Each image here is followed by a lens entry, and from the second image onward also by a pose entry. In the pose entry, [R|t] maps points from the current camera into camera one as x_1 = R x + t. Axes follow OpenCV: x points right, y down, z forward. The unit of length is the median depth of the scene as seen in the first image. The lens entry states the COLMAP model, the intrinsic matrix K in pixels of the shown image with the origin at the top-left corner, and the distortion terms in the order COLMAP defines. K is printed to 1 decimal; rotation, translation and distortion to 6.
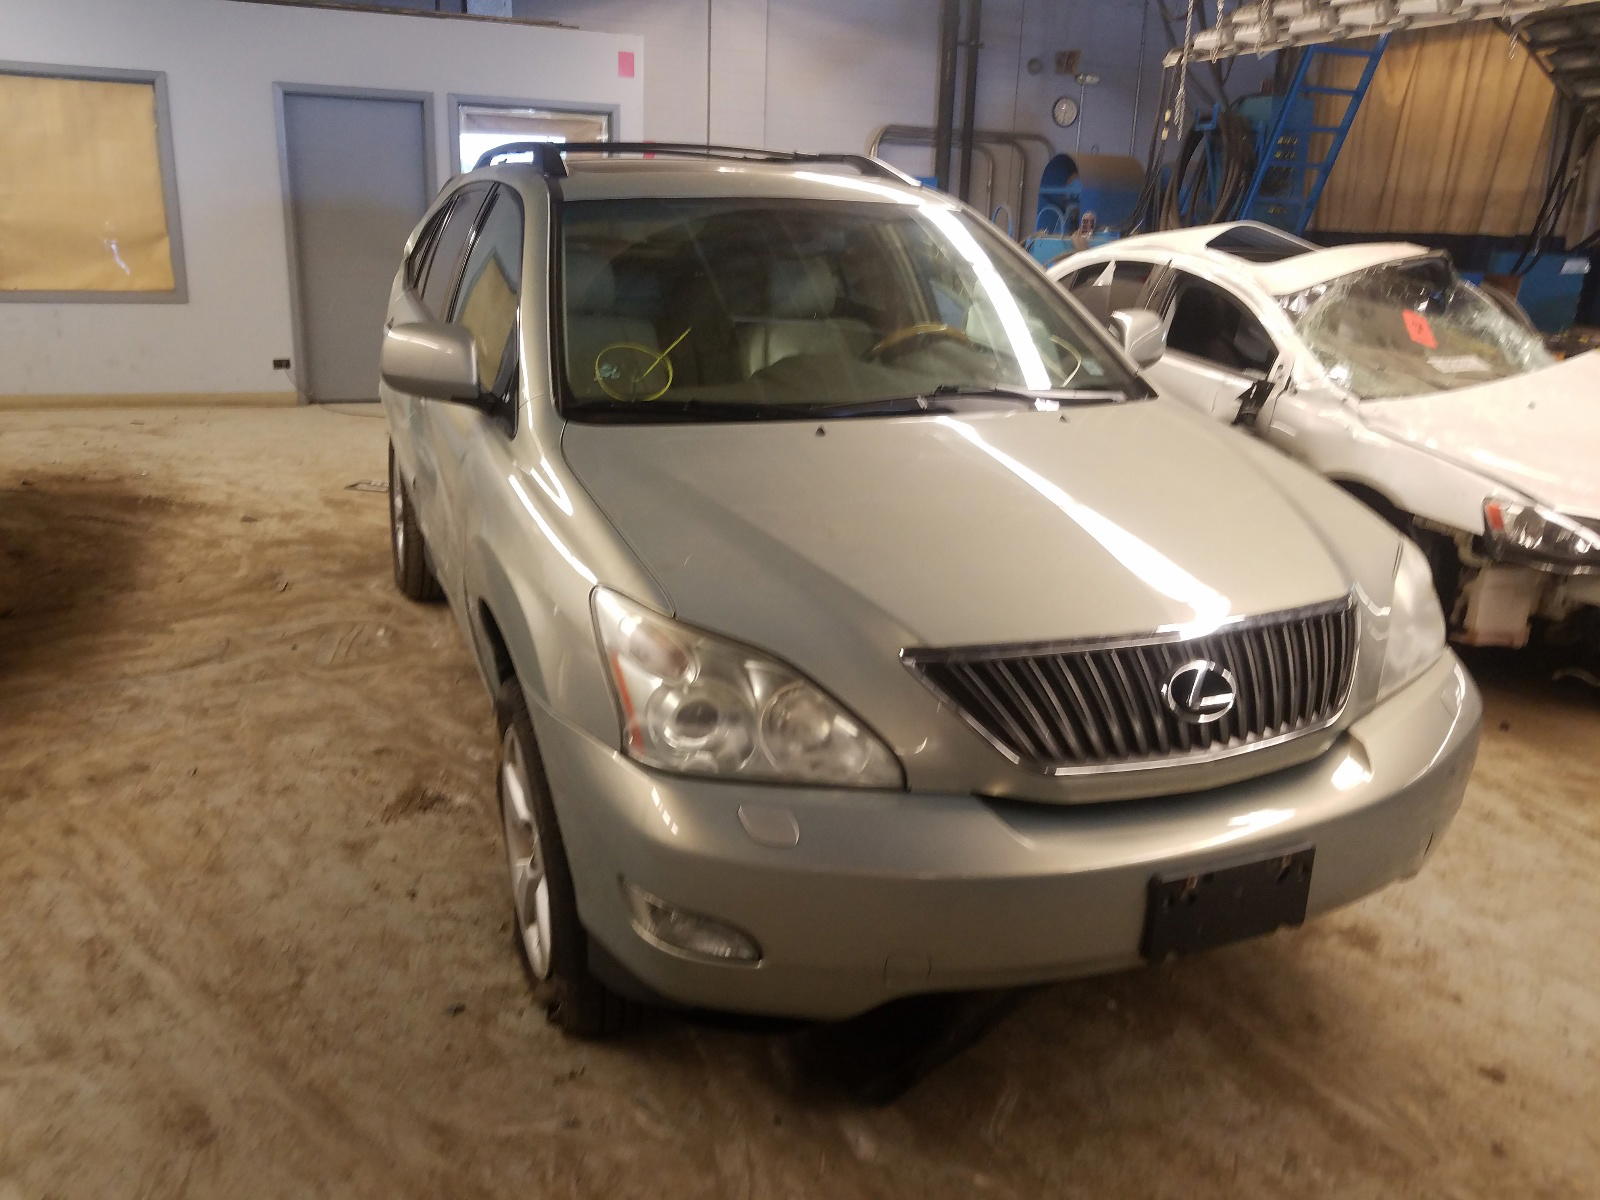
lens RADIAL K [[1282.5, 0, 799.0], [0, 1282.5, 641.5], [0, 0, 1]] dist [-0.056698, 0.003427]
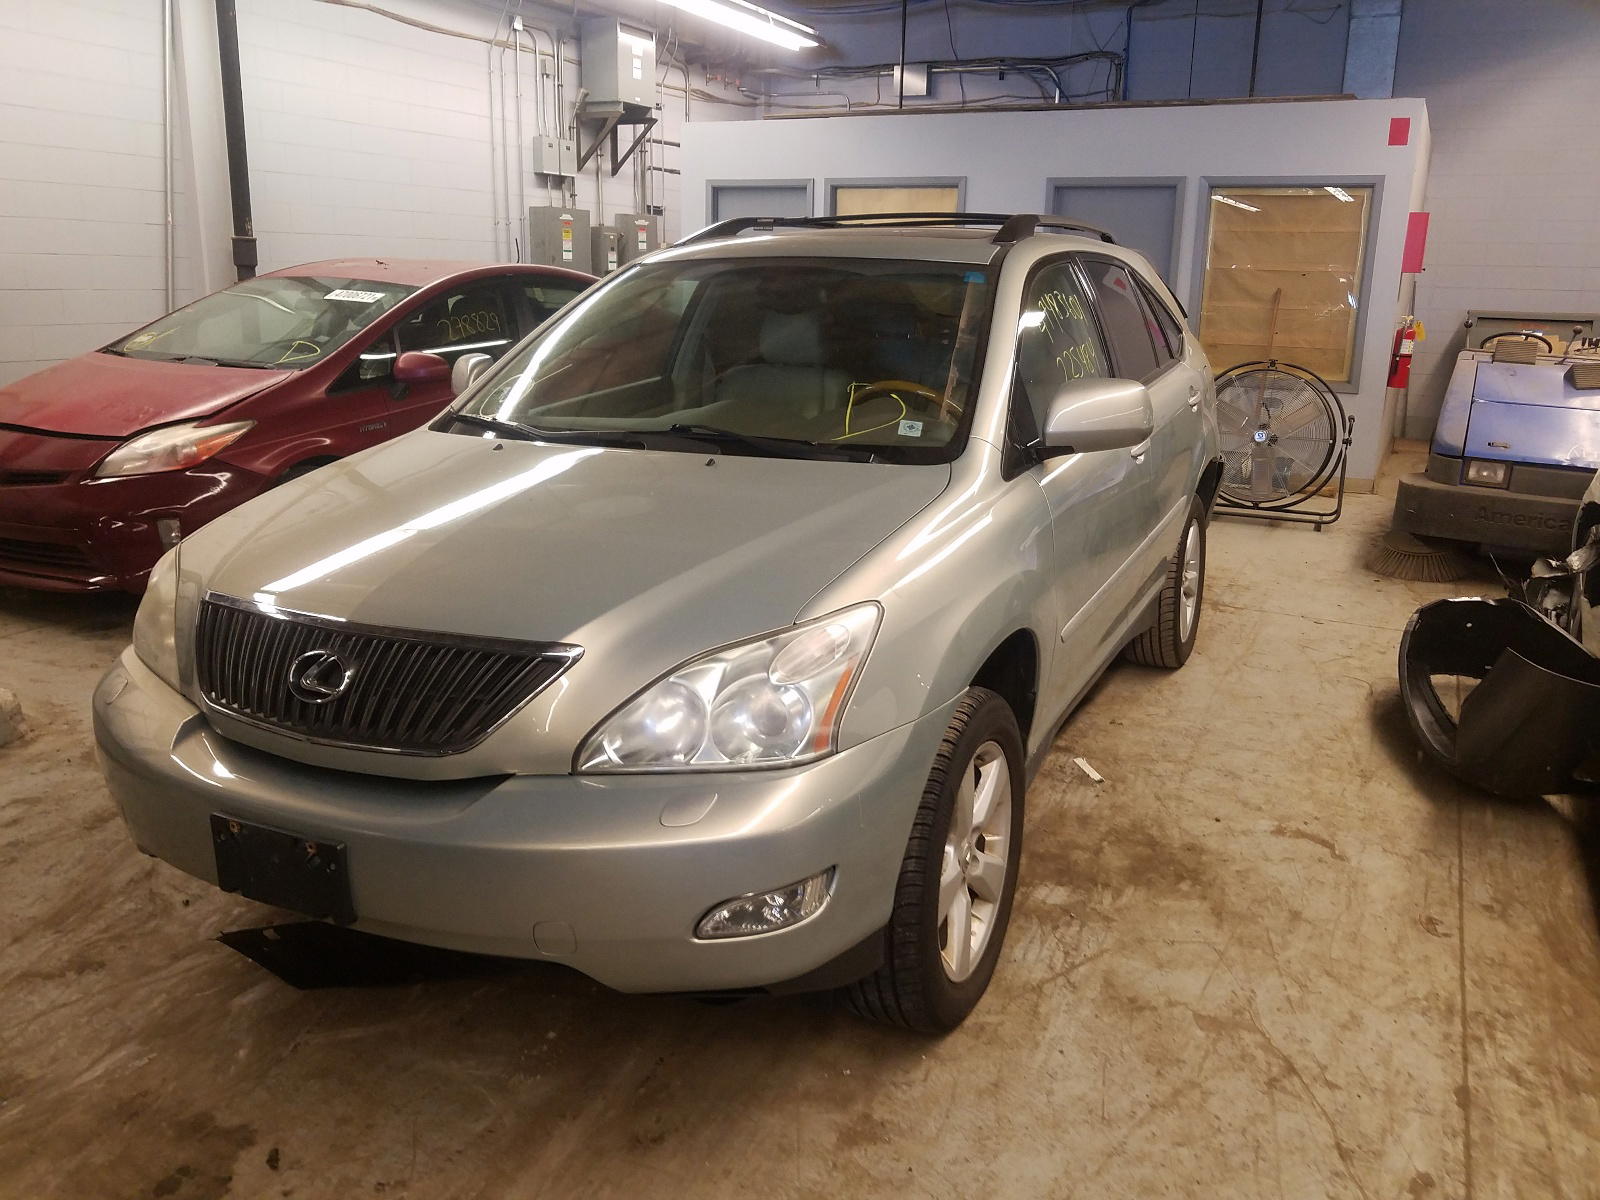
lens RADIAL K [[1233.6, 0, 813.8], [0, 1233.6, 597.4], [0, 0, 1]] dist [-0.000699, 0.012300]
pose [[0.656869, 0.164015, -0.735950, 0.667481], [-0.230326, 0.973048, 0.011279, -0.068362], [0.717965, 0.162099, 0.676942, 0.277447]]
